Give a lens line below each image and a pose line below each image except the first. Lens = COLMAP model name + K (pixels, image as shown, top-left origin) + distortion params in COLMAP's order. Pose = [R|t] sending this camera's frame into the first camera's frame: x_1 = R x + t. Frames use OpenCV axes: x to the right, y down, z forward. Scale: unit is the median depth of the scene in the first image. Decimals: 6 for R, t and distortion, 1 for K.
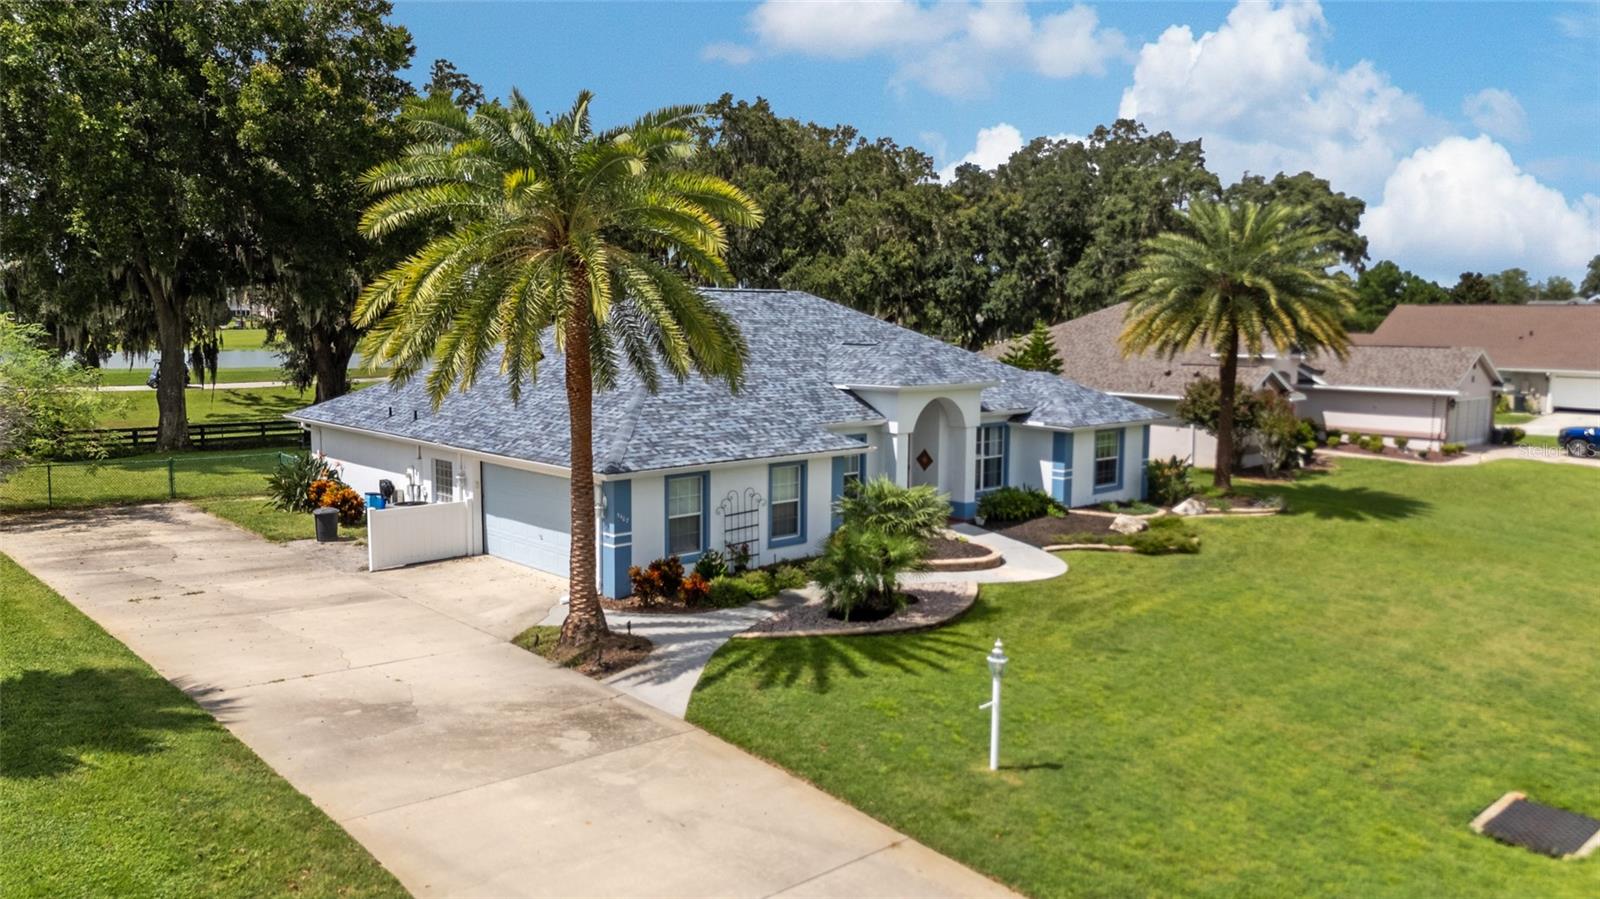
lens RADIAL K [[1148.6, 0, 800.0], [0, 1148.6, 449.5], [0, 0, 1]] dist [0.120305, -0.137165]
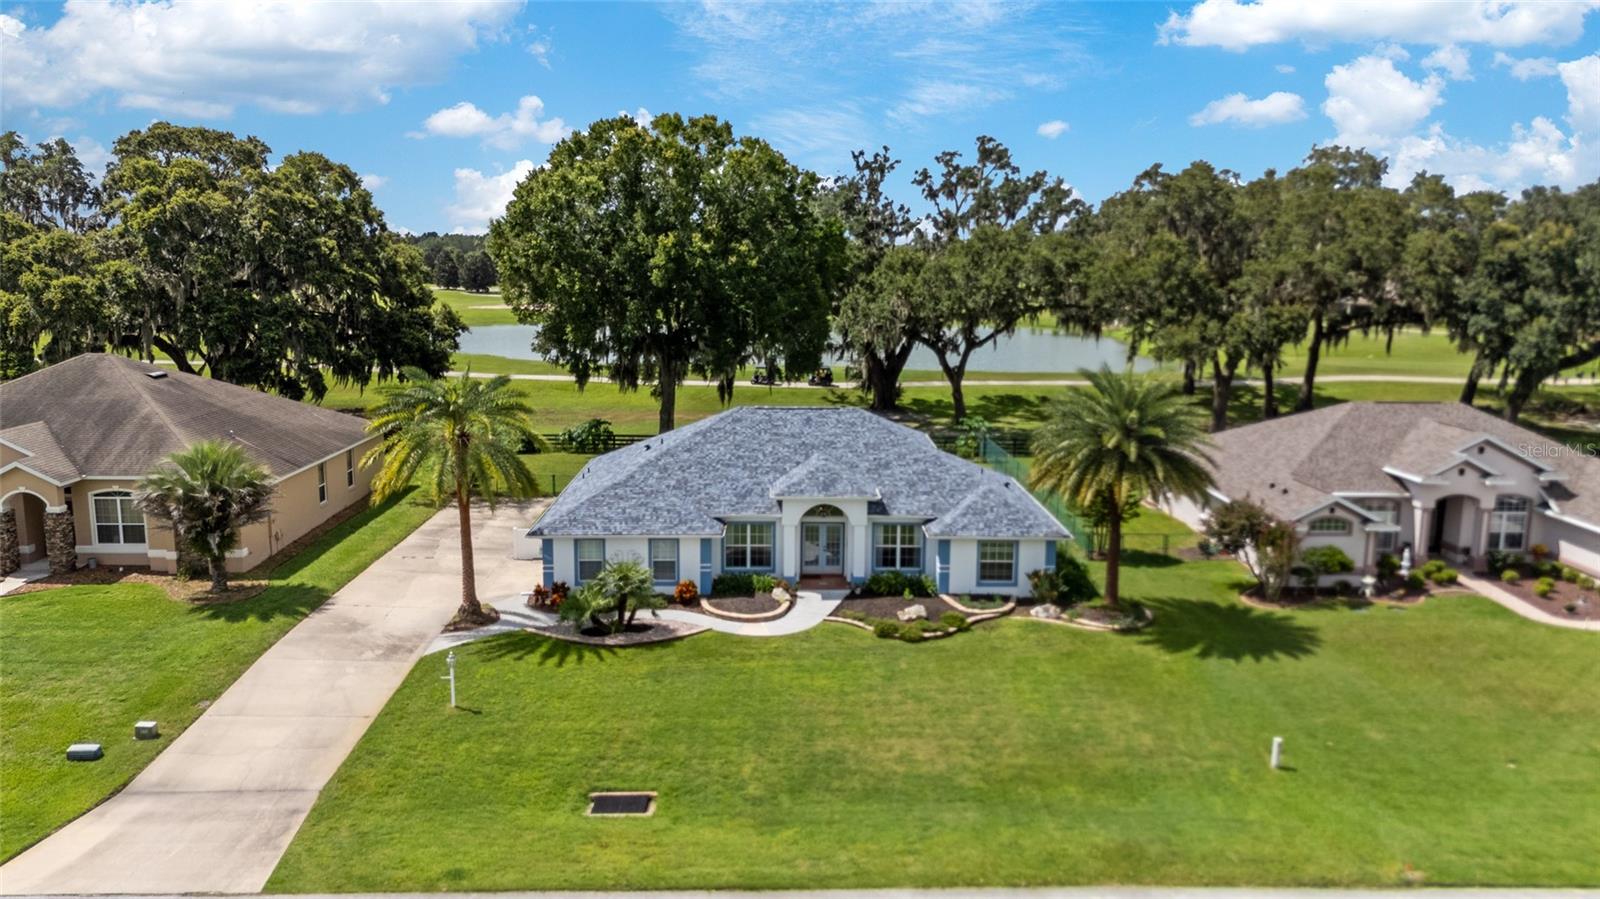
lens RADIAL K [[1148.6, 0, 800.0], [0, 1148.6, 449.5], [0, 0, 1]] dist [0.120305, -0.137165]
pose [[0.743714, 0.113586, -0.658778, 1.759813], [-0.075670, 0.993430, 0.085859, -0.396003], [0.664202, -0.014005, 0.747422, -0.217875]]
